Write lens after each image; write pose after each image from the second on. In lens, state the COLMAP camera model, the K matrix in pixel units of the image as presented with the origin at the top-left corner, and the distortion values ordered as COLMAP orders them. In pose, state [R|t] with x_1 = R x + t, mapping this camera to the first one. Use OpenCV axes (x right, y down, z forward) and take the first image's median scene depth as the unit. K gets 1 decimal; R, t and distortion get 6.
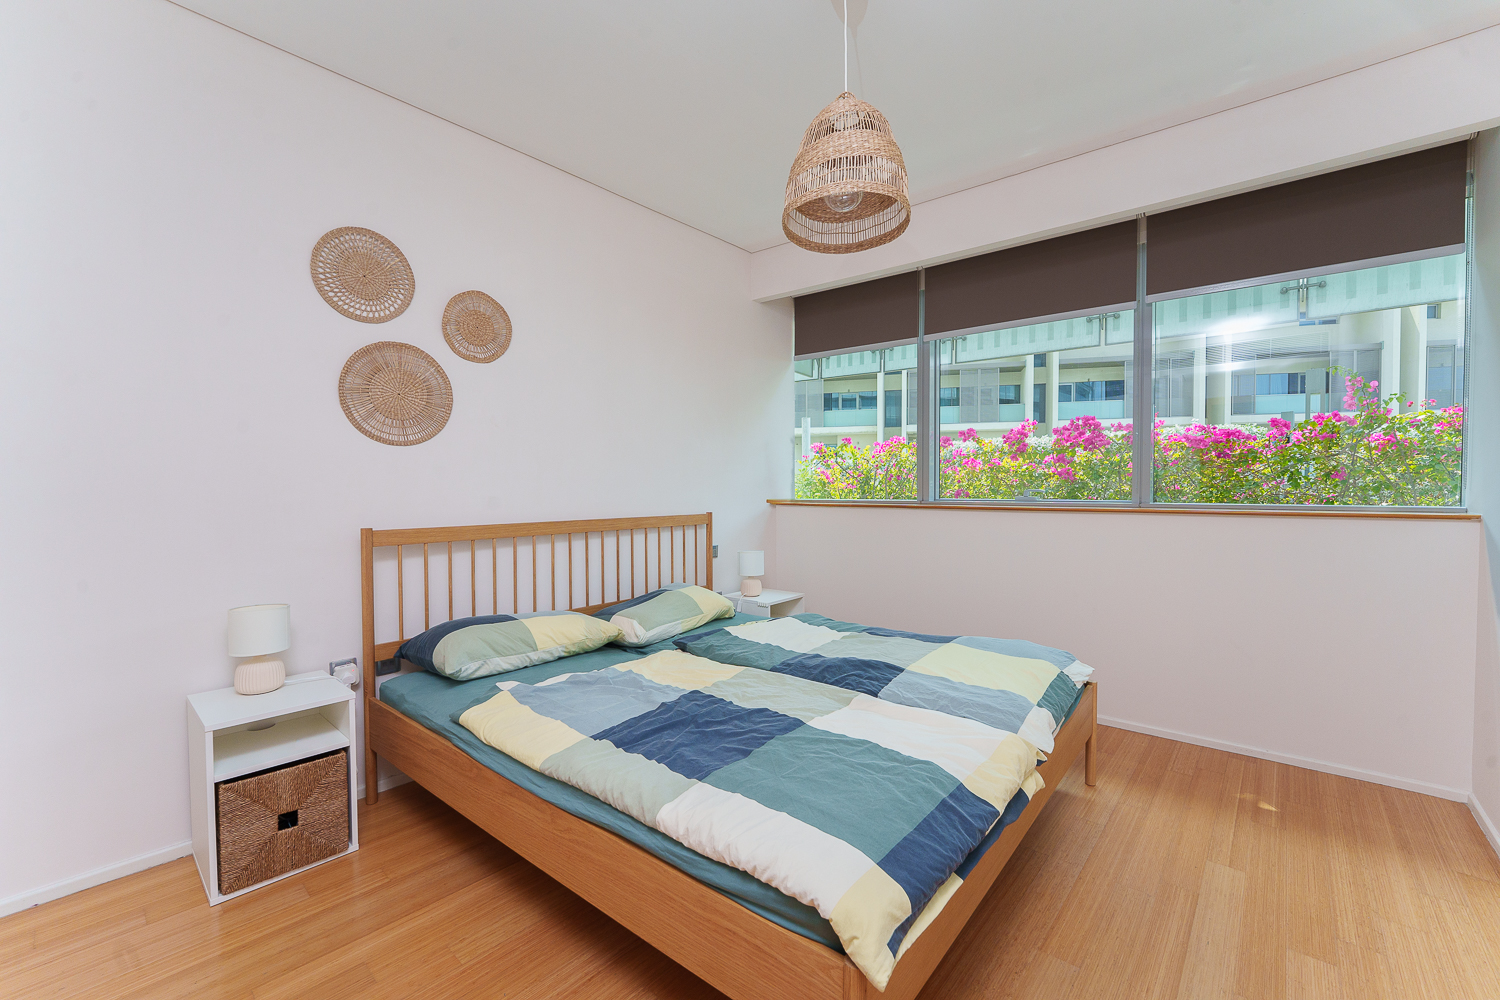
lens RADIAL K [[582.6, 0, 750.0], [0, 582.6, 500.0], [0, 0, 1]] dist [-0.002730, -0.000378]
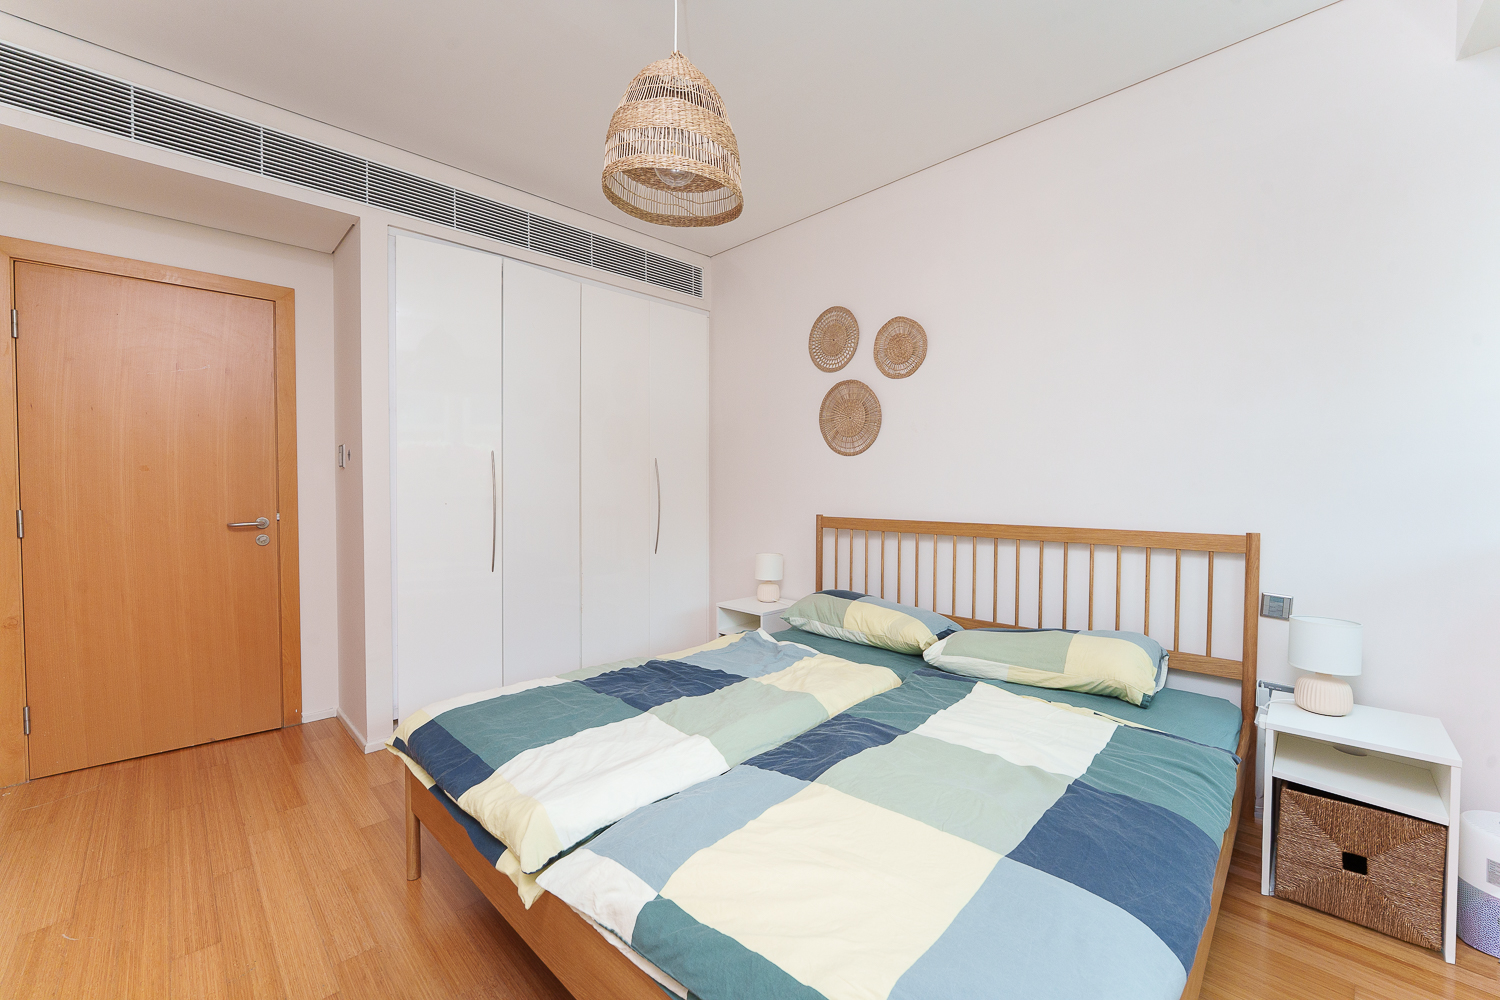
lens RADIAL K [[582.6, 0, 750.0], [0, 582.6, 500.0], [0, 0, 1]] dist [-0.002730, -0.000378]
pose [[-0.030255, 0.027096, -0.999175, 0.756556], [-0.022090, 0.999370, 0.027770, -0.023486], [0.999298, 0.022912, -0.029637, 0.807046]]
